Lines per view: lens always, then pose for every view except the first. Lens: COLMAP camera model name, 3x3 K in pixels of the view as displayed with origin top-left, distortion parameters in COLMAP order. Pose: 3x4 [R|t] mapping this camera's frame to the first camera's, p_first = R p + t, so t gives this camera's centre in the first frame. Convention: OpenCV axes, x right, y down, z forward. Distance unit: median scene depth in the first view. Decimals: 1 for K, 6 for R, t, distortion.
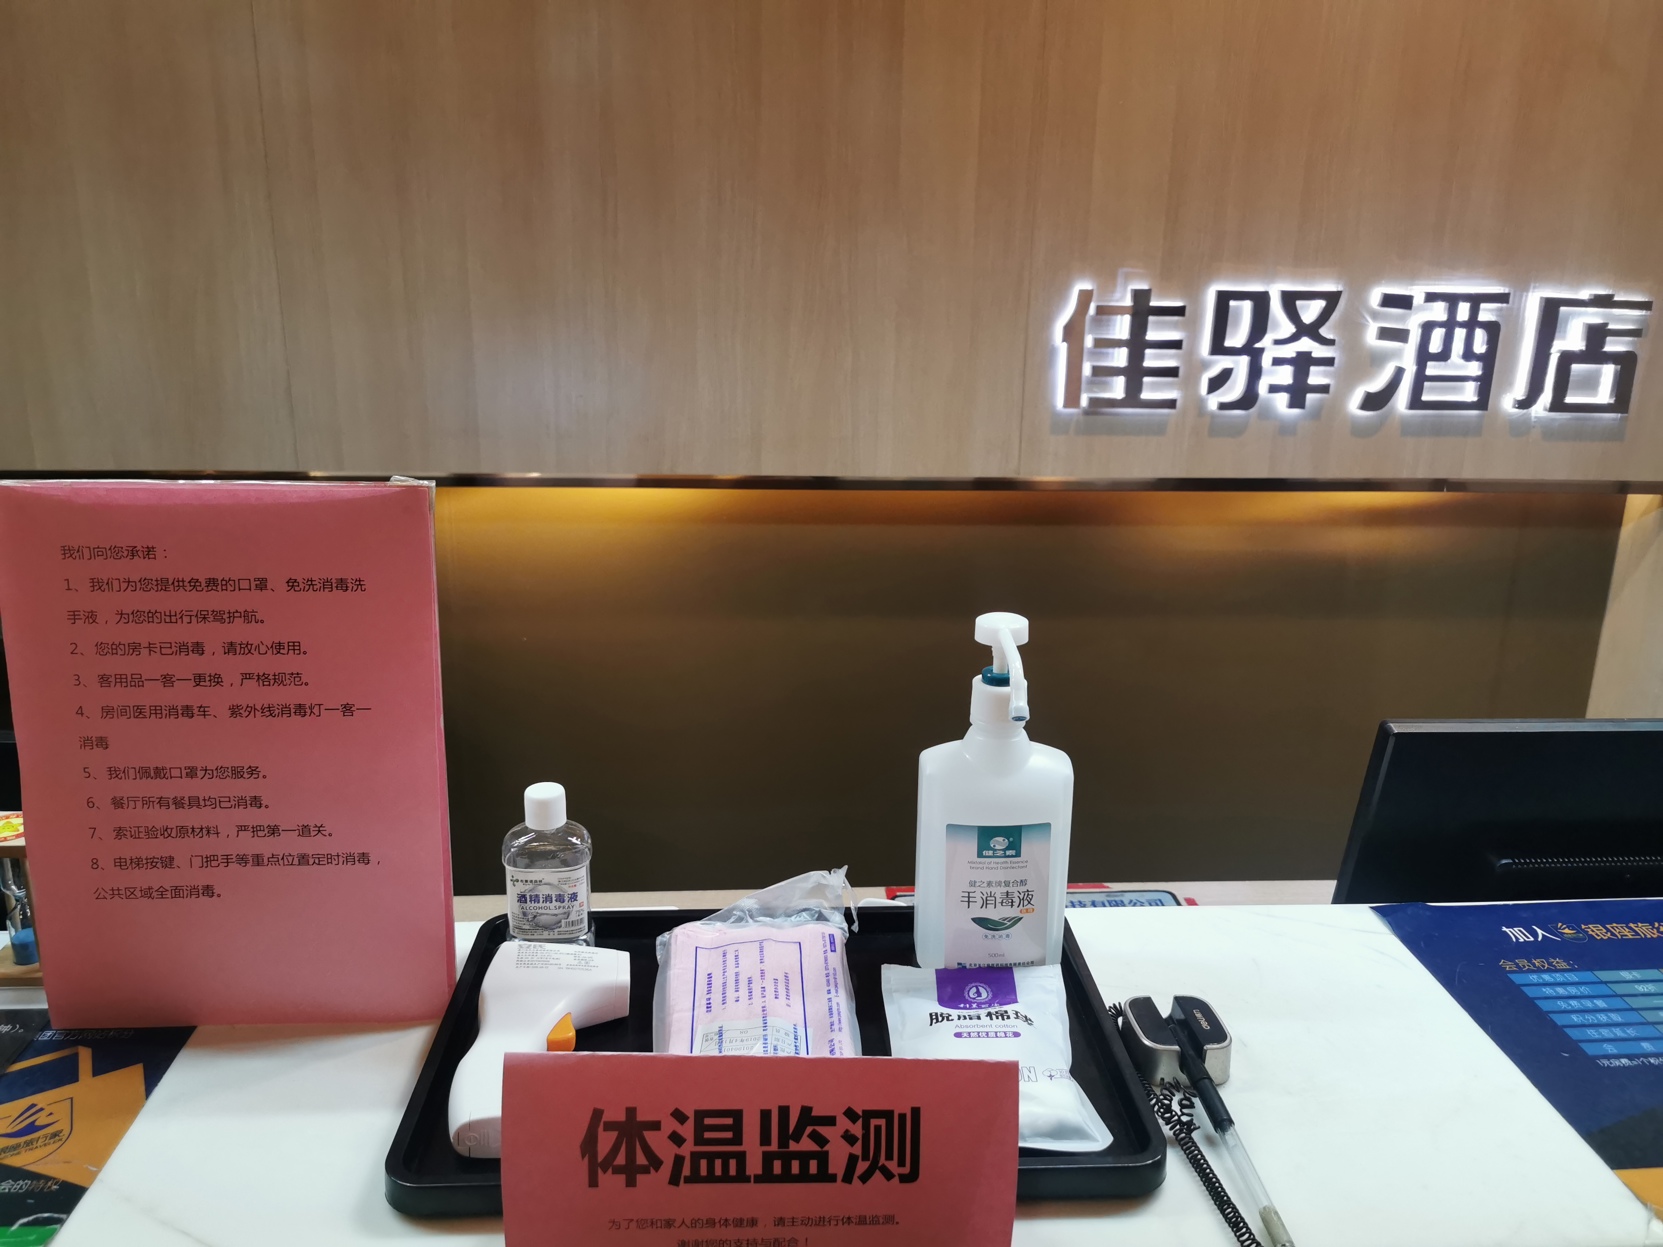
lens RADIAL K [[1288.3, 0, 831.5], [0, 1288.3, 623.5], [0, 0, 1]] dist [0.119528, -0.154443]
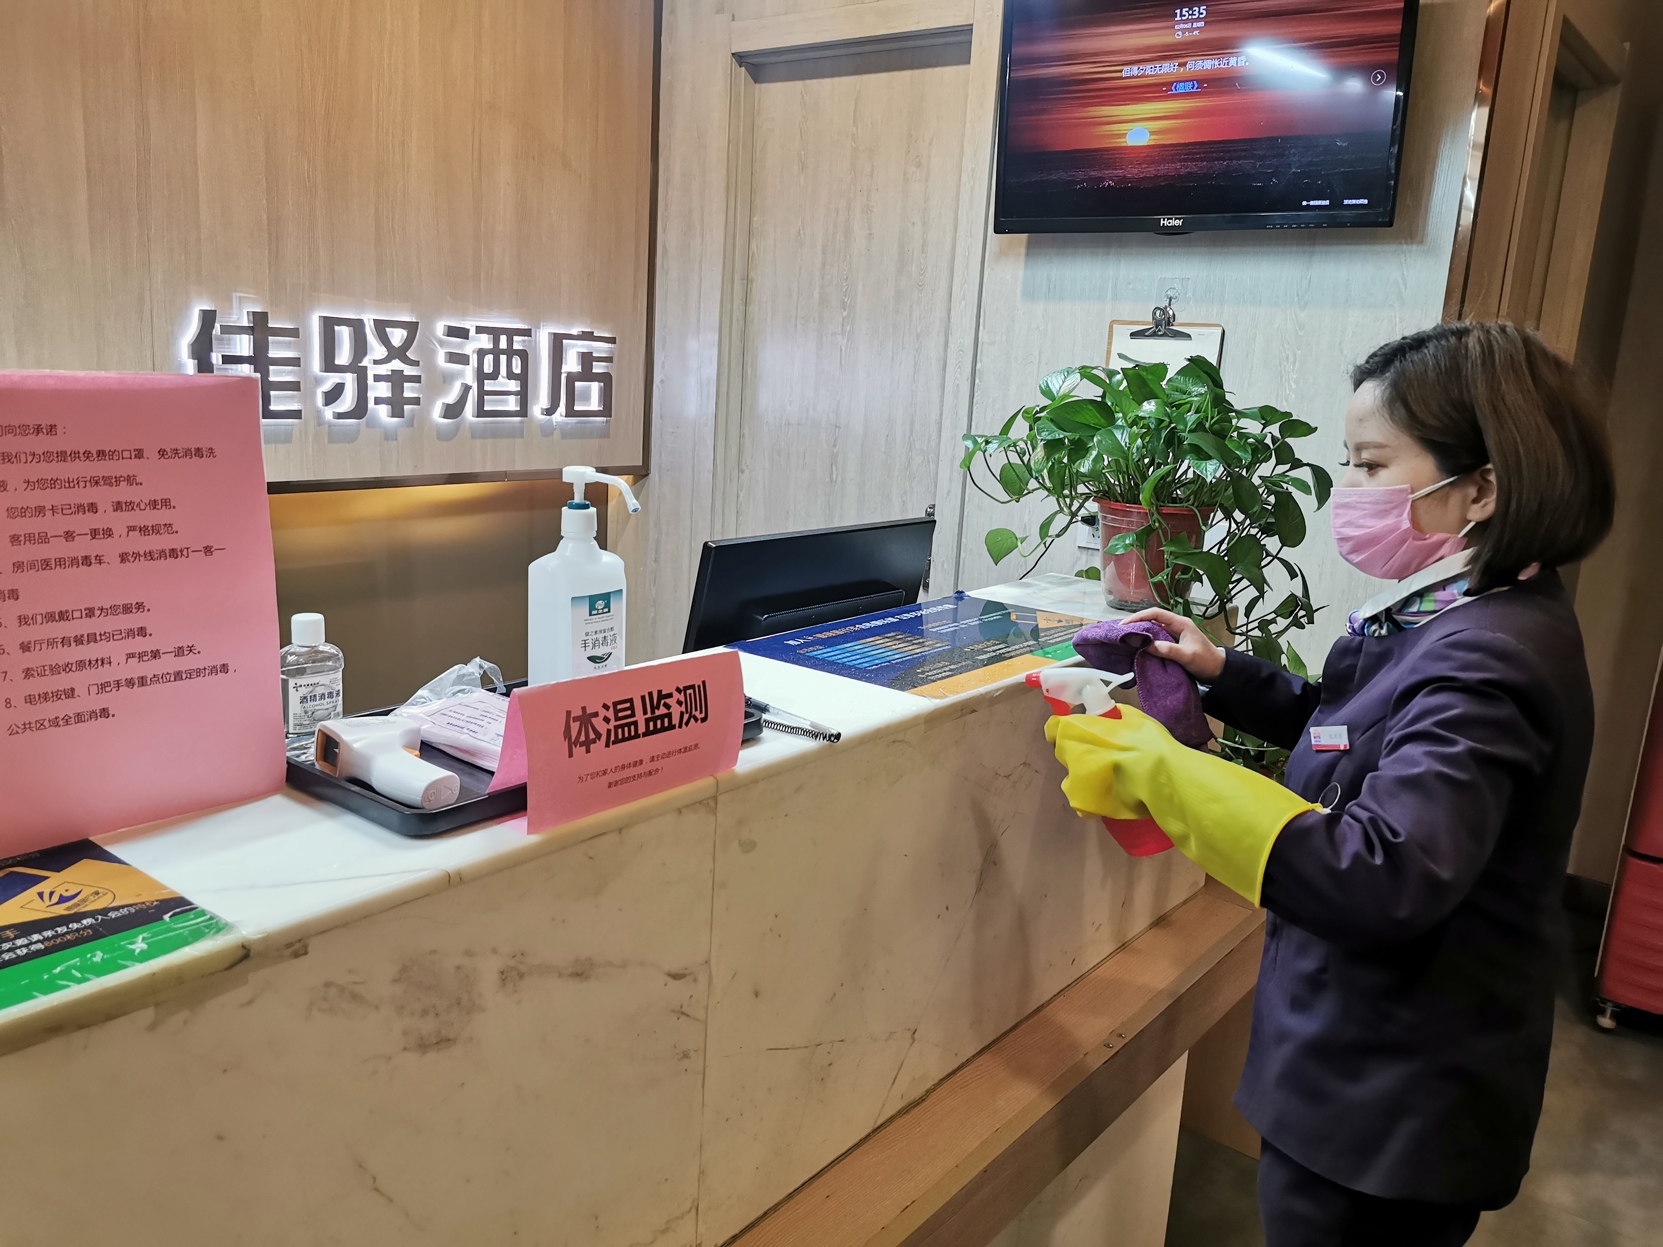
lens RADIAL K [[1288.3, 0, 831.5], [0, 1288.3, 623.5], [0, 0, 1]] dist [0.119528, -0.154443]
pose [[0.673927, -0.143178, 0.724792, -0.291617], [0.181418, 0.983075, 0.025514, 0.069499], [-0.716178, 0.114296, 0.688496, -0.109098]]
